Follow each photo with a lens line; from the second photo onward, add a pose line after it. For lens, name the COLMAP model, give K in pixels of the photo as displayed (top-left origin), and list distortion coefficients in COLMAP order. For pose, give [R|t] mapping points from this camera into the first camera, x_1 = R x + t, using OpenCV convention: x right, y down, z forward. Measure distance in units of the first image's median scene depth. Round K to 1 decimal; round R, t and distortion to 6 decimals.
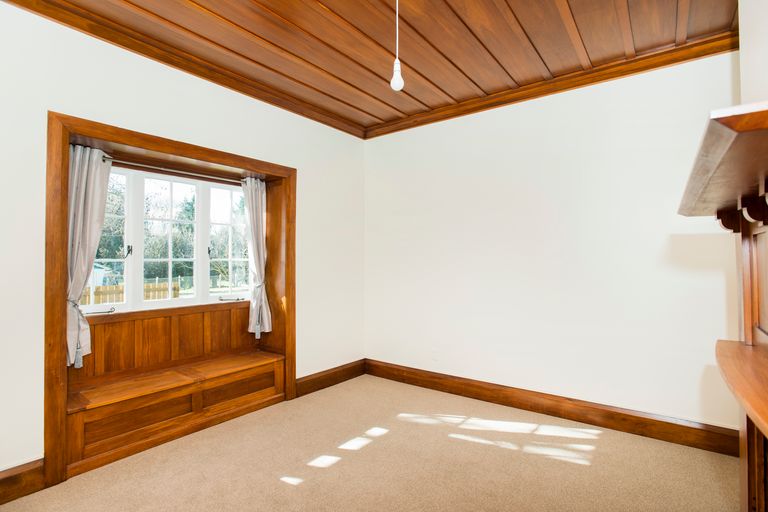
lens RADIAL K [[375.9, 0, 389.6], [0, 375.9, 255.5], [0, 0, 1]] dist [-0.056313, 0.022429]
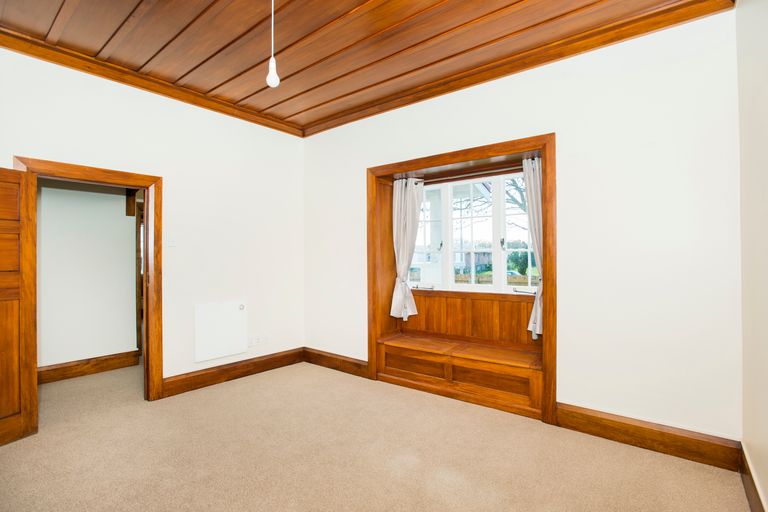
lens RADIAL K [[375.9, 0, 389.6], [0, 375.9, 255.5], [0, 0, 1]] dist [-0.056313, 0.022429]
pose [[-0.016498, -0.002023, -0.999862, 0.627896], [0.018248, 0.999831, -0.002324, 0.024343], [0.999697, -0.018284, -0.016459, 0.791279]]
